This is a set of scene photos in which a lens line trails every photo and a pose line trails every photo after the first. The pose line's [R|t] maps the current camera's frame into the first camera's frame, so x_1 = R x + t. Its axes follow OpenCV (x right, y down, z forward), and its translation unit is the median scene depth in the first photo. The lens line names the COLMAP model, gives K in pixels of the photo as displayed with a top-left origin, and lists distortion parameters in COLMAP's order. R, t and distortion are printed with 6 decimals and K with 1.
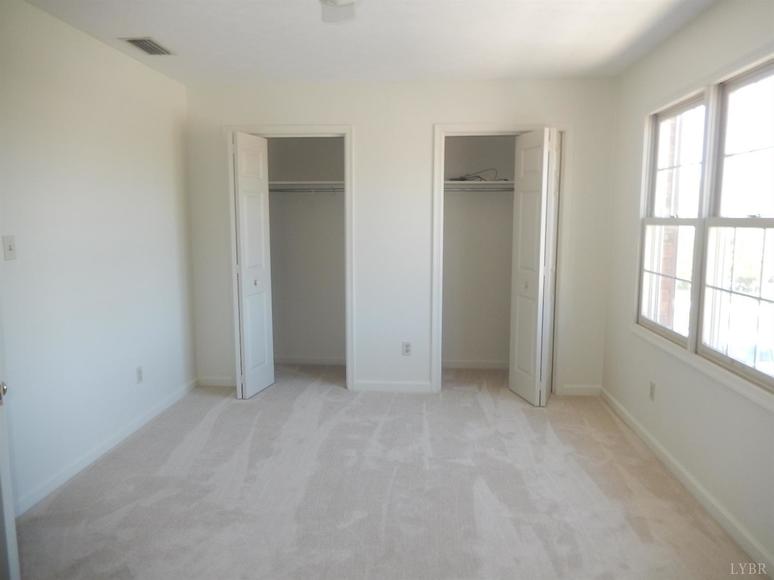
lens RADIAL K [[579.8, 0, 386.4], [0, 579.8, 292.8], [0, 0, 1]] dist [-0.013576, -0.000133]
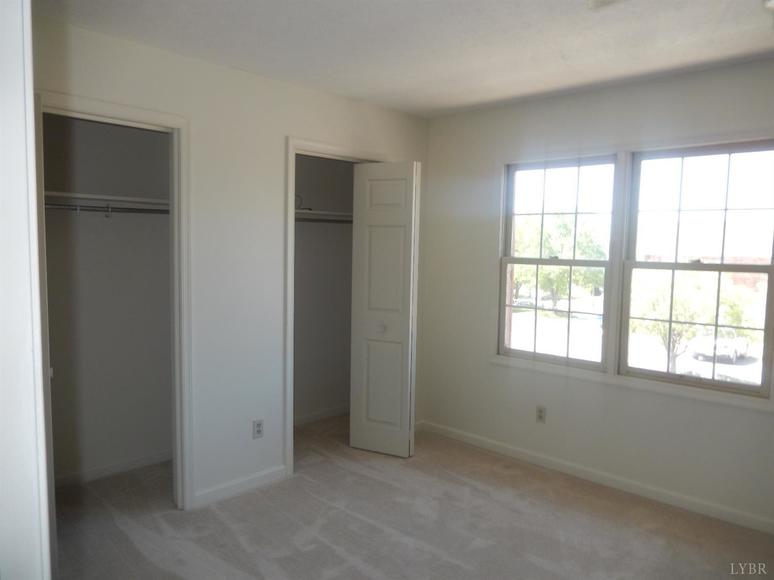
lens RADIAL K [[579.8, 0, 392.7], [0, 579.8, 291.1], [0, 0, 1]] dist [-0.013576, -0.000133]
pose [[0.627643, -0.052198, 0.776750, -0.458530], [0.082228, 0.996613, 0.000529, -0.071706], [-0.774147, 0.063539, 0.629809, 0.415192]]
